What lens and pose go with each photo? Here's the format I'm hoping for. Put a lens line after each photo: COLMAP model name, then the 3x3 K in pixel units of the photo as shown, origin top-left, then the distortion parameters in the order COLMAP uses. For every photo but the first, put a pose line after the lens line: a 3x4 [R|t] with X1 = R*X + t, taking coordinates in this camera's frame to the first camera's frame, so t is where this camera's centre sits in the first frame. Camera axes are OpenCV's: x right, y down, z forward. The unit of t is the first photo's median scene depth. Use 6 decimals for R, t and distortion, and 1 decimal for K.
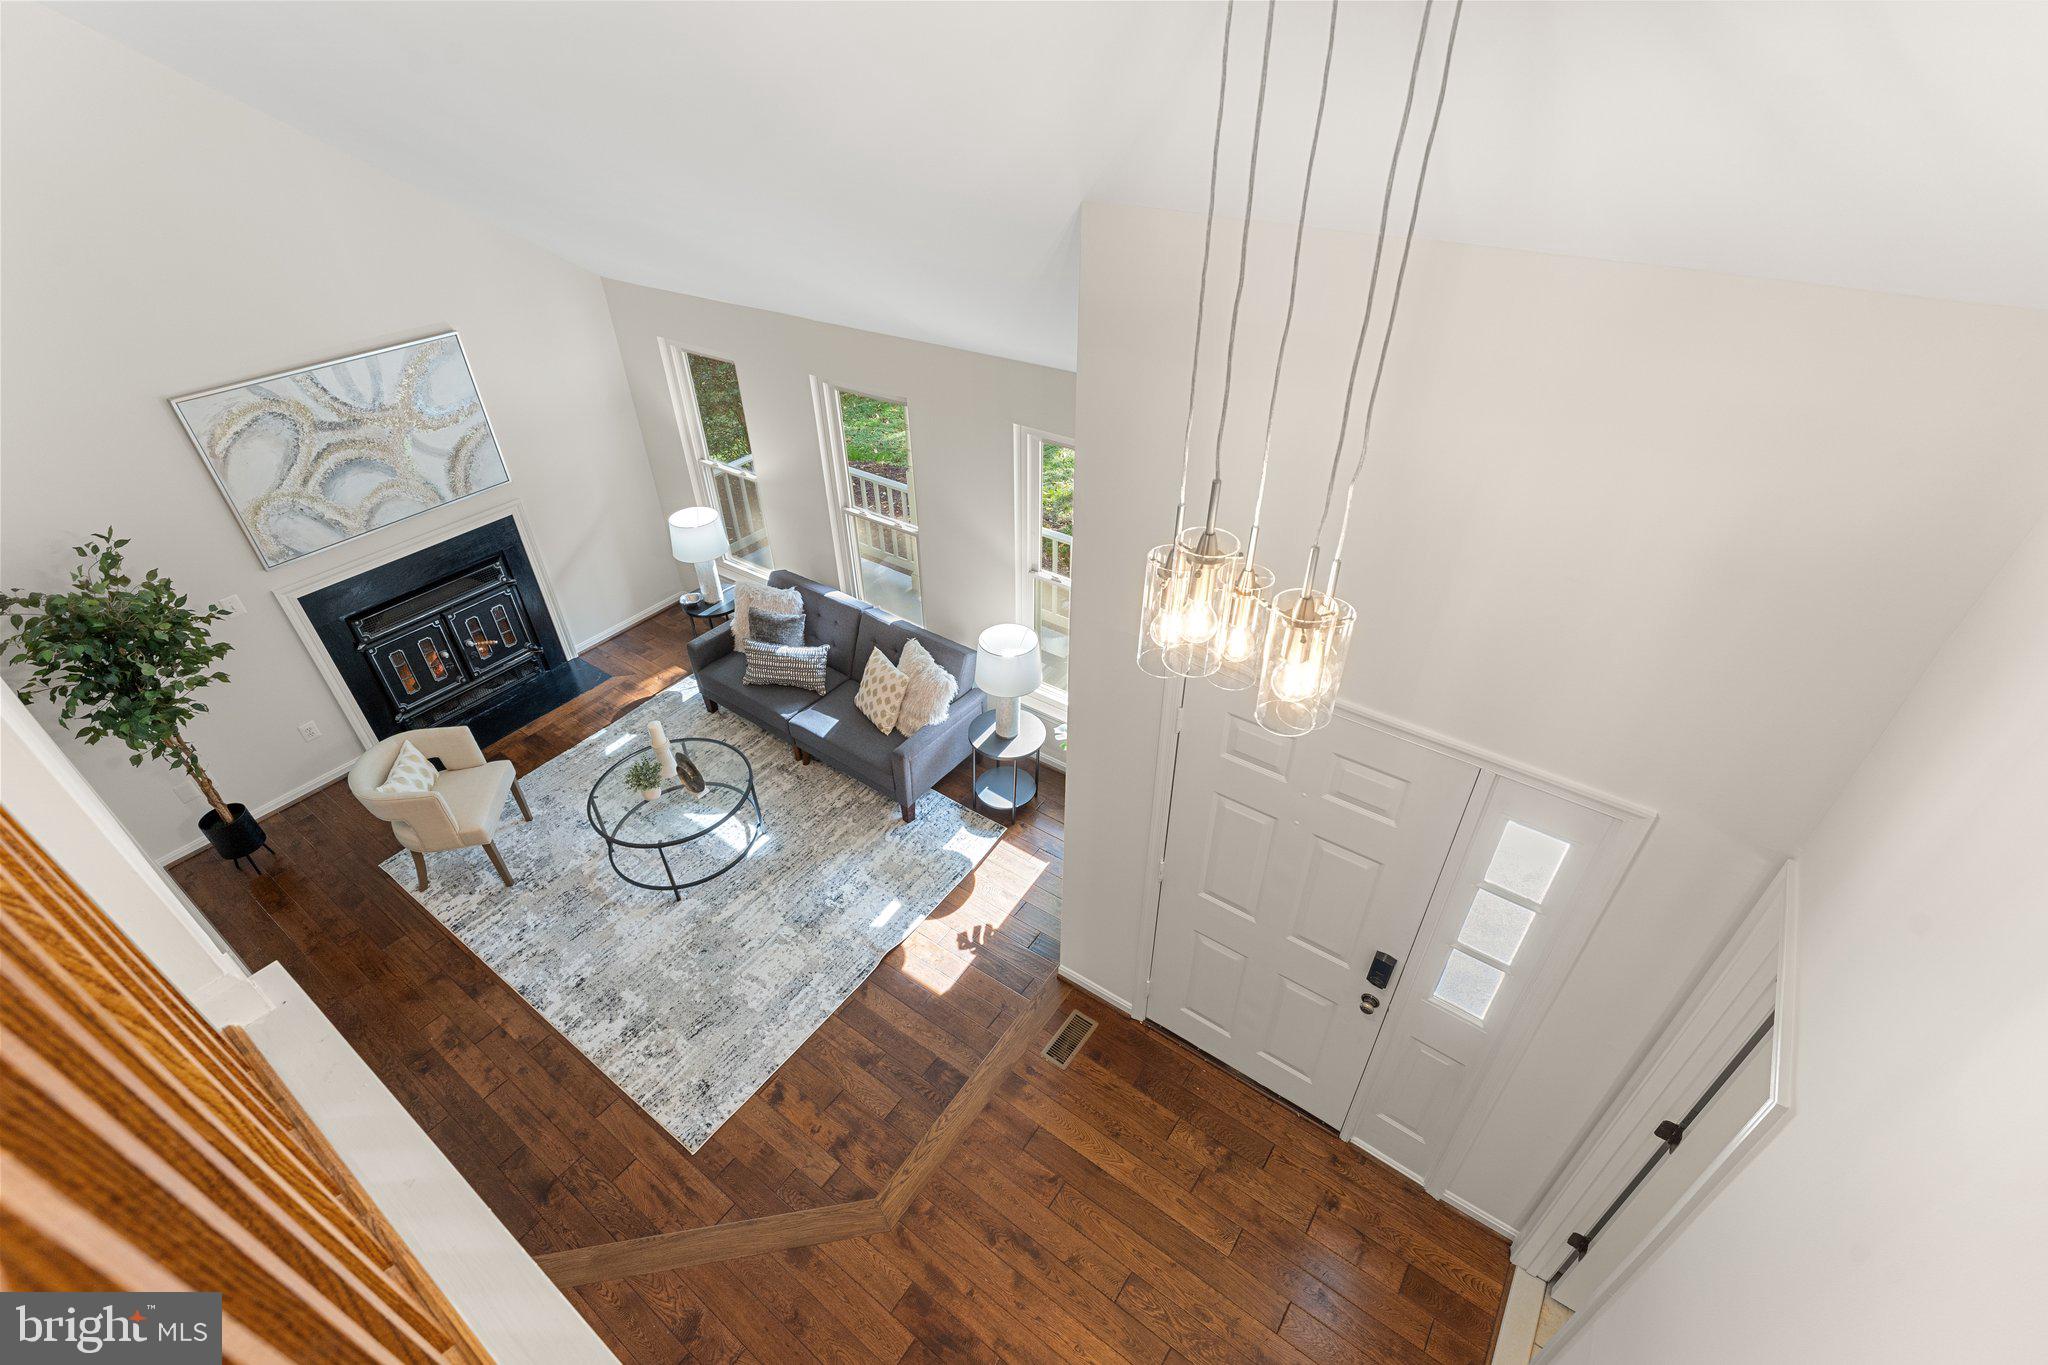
lens RADIAL K [[900.0, 0, 1024.0], [0, 900.0, 682.5], [0, 0, 1]] dist [-0.002944, 0.000221]
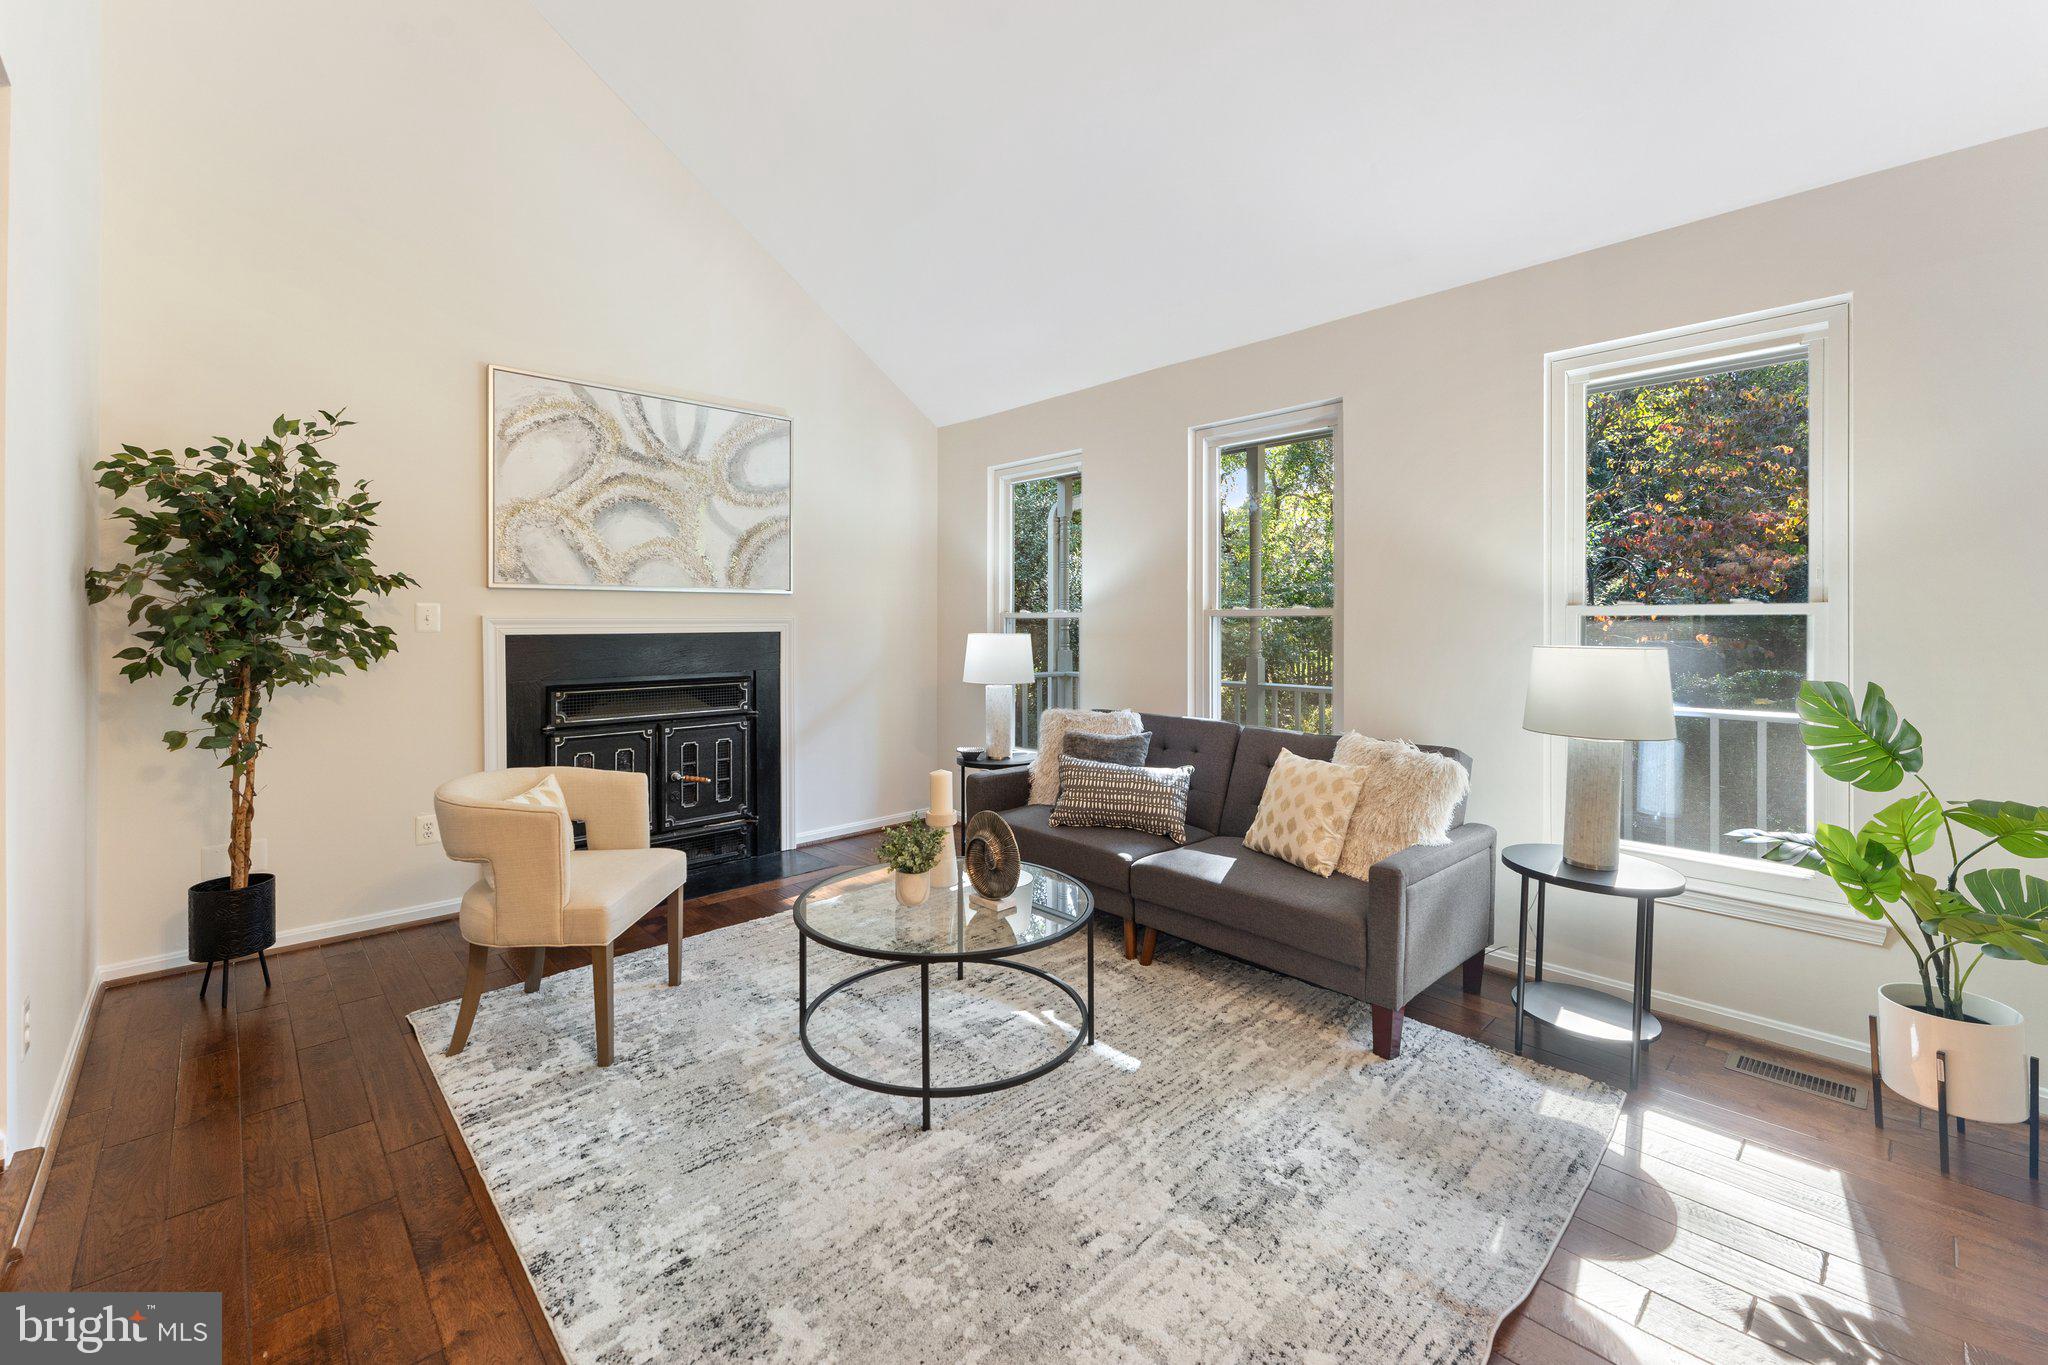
lens RADIAL K [[847.8, 0, 1020.8], [0, 847.8, 626.8], [0, 0, 1]] dist [0.001101, 0.000047]
pose [[0.981014, 0.009130, -0.193722, -0.249634], [-0.121174, 0.808767, -0.575511, 0.268950], [0.151421, 0.588058, 0.794518, 0.506617]]
